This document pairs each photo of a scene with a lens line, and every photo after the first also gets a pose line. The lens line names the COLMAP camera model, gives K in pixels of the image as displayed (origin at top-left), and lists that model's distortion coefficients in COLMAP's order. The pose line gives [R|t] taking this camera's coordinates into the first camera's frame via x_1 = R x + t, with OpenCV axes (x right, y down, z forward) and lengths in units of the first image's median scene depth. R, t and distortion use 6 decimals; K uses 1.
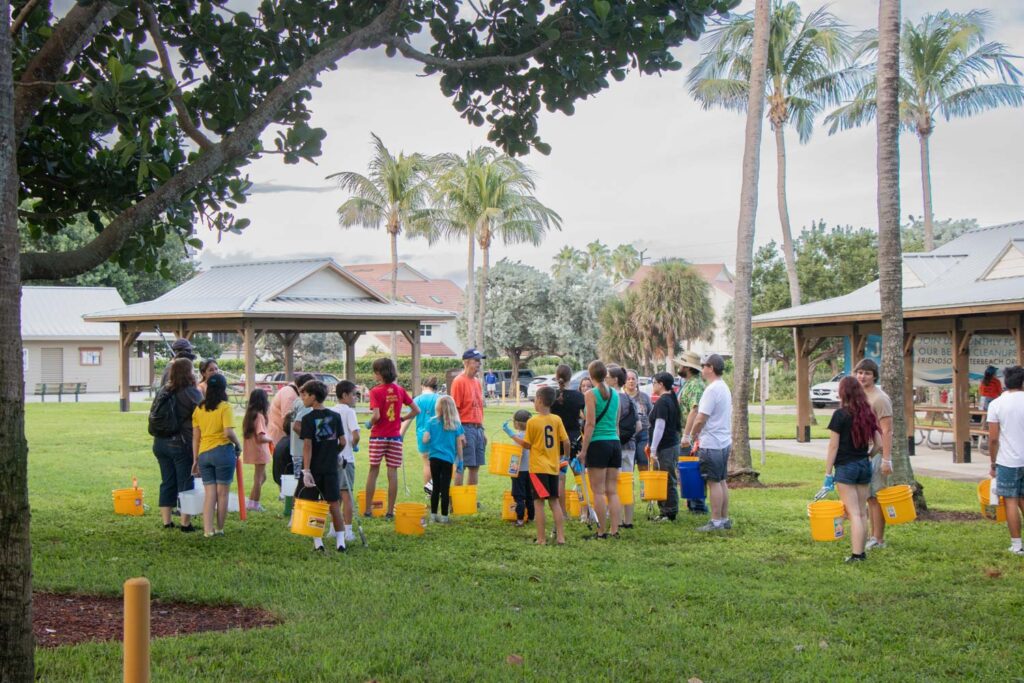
lens RADIAL K [[1780.3, 0, 511.8], [0, 1780.3, 343.3], [0, 0, 1]] dist [0.138441, 0.000000]
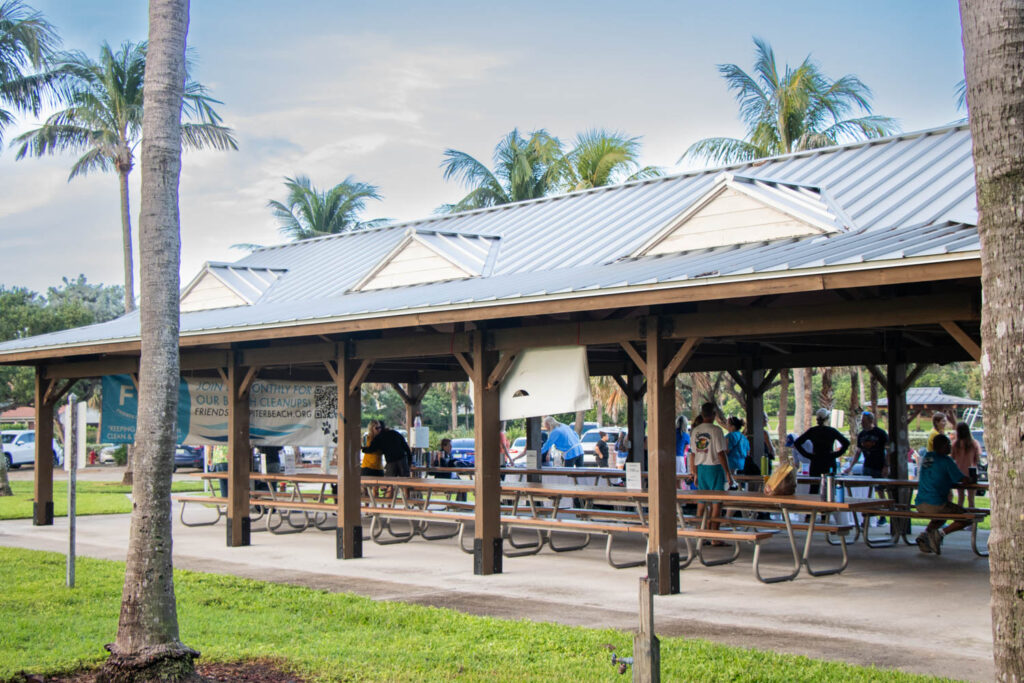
lens RADIAL K [[1571.2, 0, 514.7], [0, 1571.2, 341.9], [0, 0, 1]] dist [0.186013, 0.000000]
pose [[0.869950, 0.030882, 0.492171, 0.007013], [-0.009929, 0.998932, -0.045128, 0.006164], [-0.493039, 0.034372, 0.869328, 0.233120]]
